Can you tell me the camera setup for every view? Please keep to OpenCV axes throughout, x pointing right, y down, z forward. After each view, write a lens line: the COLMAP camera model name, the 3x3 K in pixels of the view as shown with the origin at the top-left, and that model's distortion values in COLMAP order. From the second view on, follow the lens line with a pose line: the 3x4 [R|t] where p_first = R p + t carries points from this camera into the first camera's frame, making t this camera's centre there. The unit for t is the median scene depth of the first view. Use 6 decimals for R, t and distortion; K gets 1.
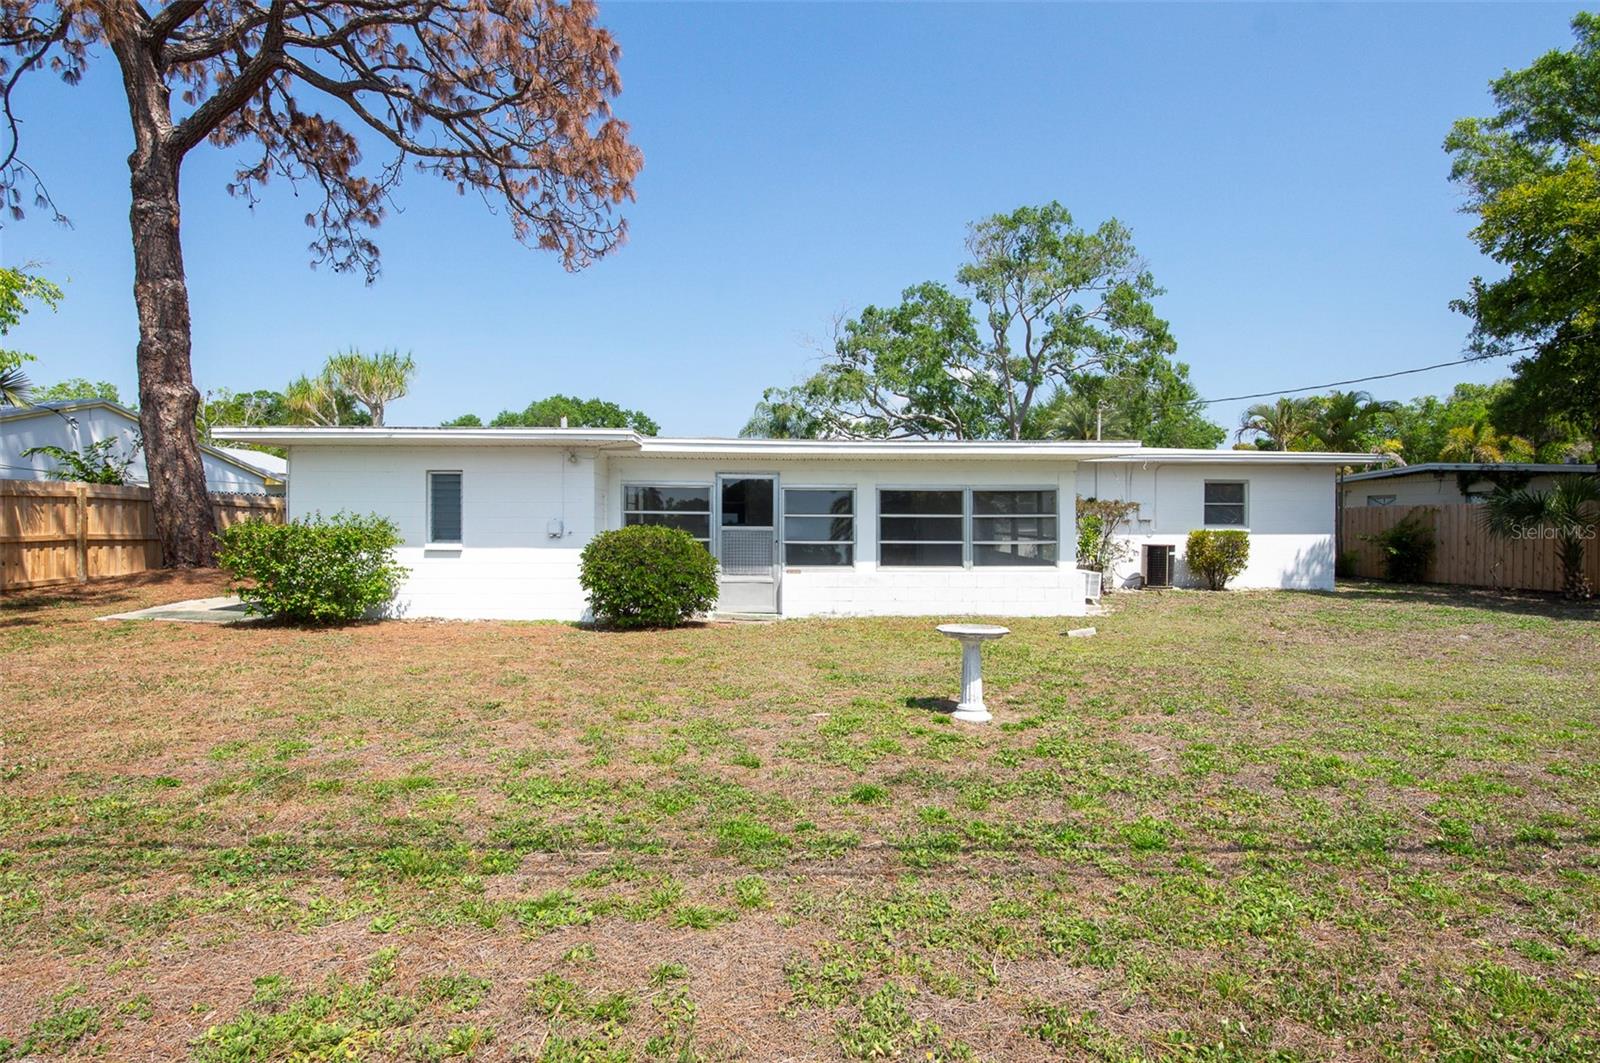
lens RADIAL K [[853.6, 0, 813.4], [0, 853.6, 534.1], [0, 0, 1]] dist [-0.004043, -0.000777]
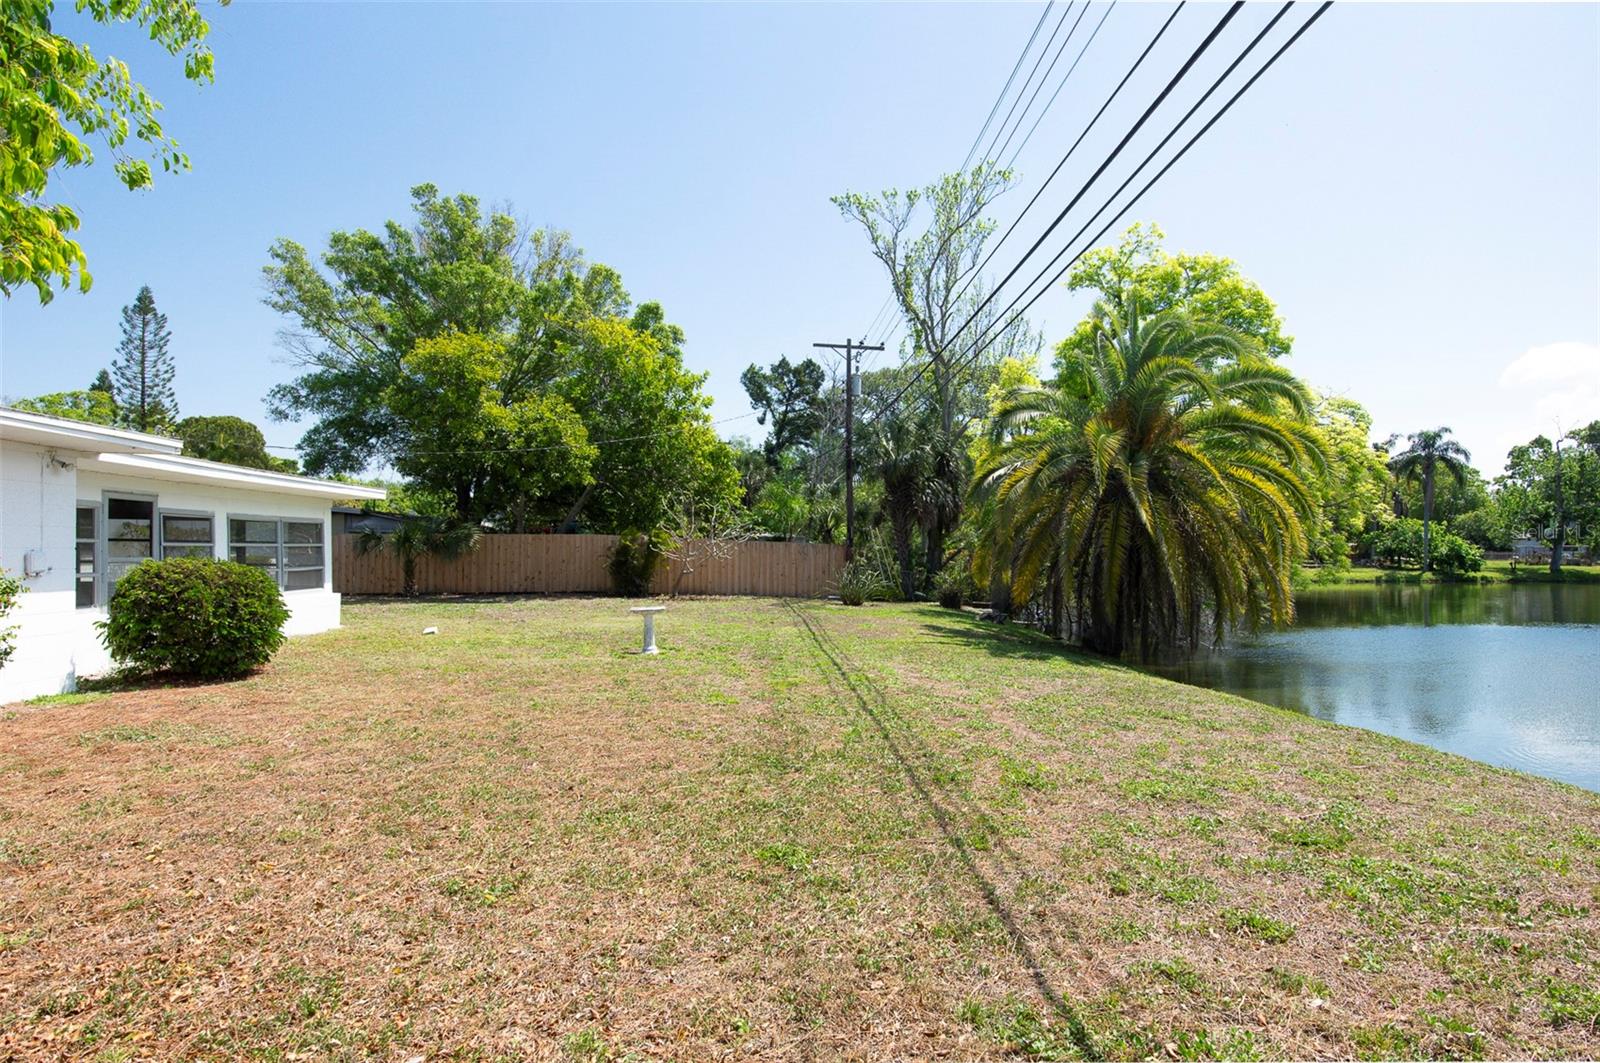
lens RADIAL K [[853.6, 0, 813.4], [0, 853.6, 534.1], [0, 0, 1]] dist [-0.004043, -0.000777]
pose [[-0.011255, 0.019033, 0.999755, -0.904738], [0.001440, 0.999818, -0.019018, -0.013478], [-0.999936, 0.001226, -0.011280, 0.337740]]
